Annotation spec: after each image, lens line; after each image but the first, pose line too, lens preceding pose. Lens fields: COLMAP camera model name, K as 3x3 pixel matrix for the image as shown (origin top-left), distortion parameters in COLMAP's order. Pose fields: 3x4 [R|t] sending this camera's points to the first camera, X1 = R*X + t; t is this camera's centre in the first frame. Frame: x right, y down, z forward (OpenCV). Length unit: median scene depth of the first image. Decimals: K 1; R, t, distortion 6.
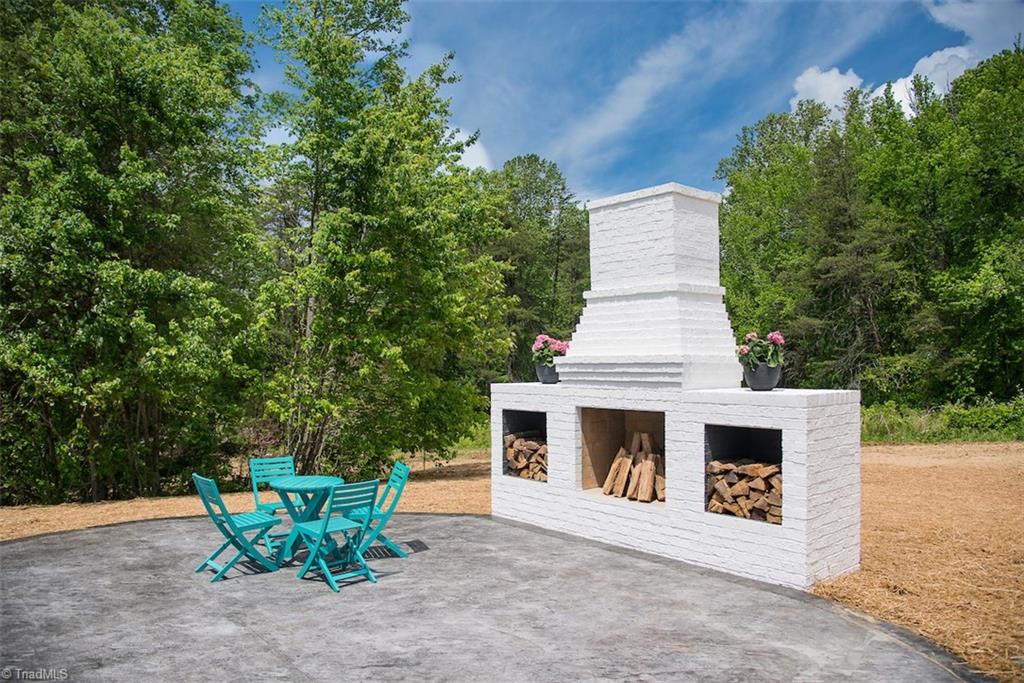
lens RADIAL K [[704.9, 0, 516.0], [0, 704.9, 342.7], [0, 0, 1]] dist [-0.107596, 0.056217]
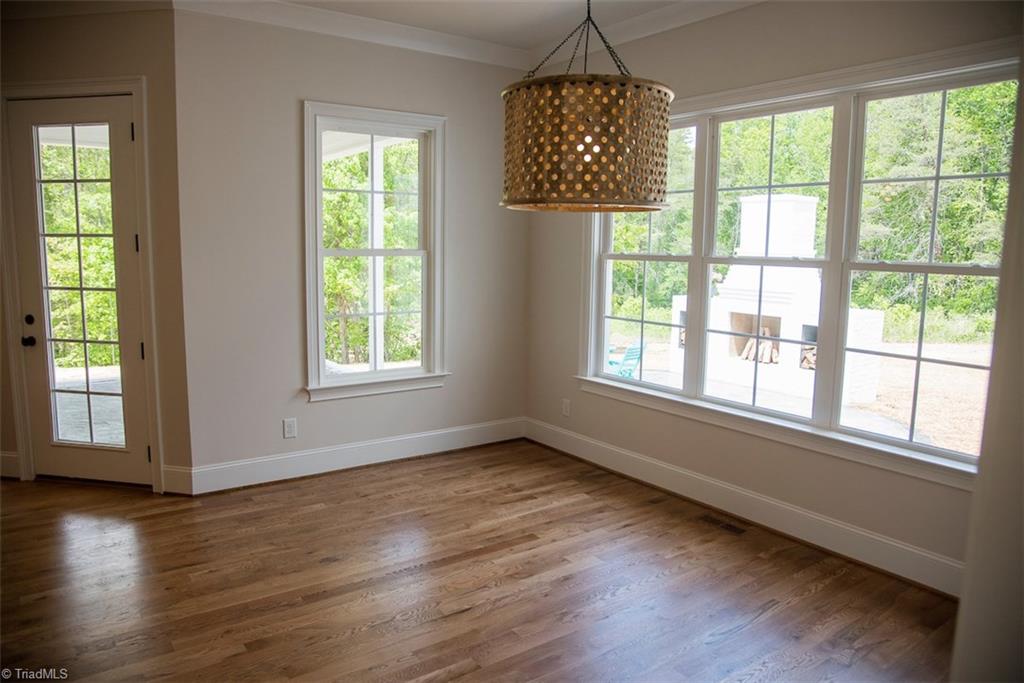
lens RADIAL K [[704.9, 0, 516.0], [0, 704.9, 342.7], [0, 0, 1]] dist [-0.107596, 0.056217]
pose [[0.996616, 0.029461, -0.076739, -0.382423], [-0.016427, 0.986115, 0.165250, -0.142662], [0.080542, -0.163430, 0.983262, -0.994703]]
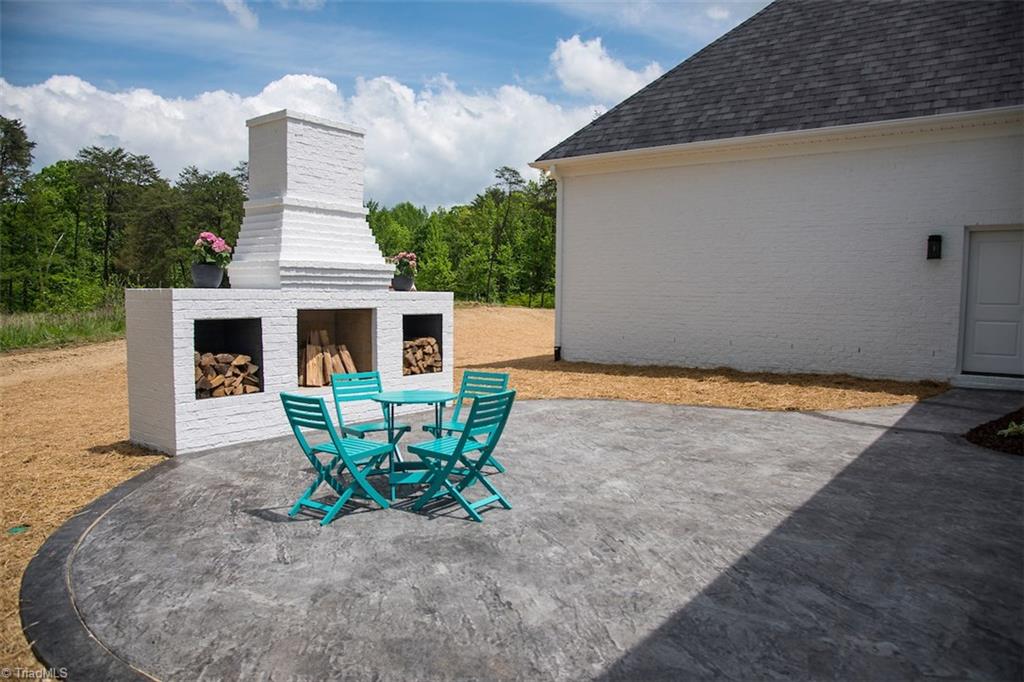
lens RADIAL K [[704.9, 0, 516.0], [0, 704.9, 342.2], [0, 0, 1]] dist [-0.107596, 0.056217]
pose [[-0.214788, -0.065259, 0.974478, -1.166974], [-0.037109, 0.997590, 0.058627, 0.079162], [-0.975956, -0.023570, -0.216692, 1.073868]]
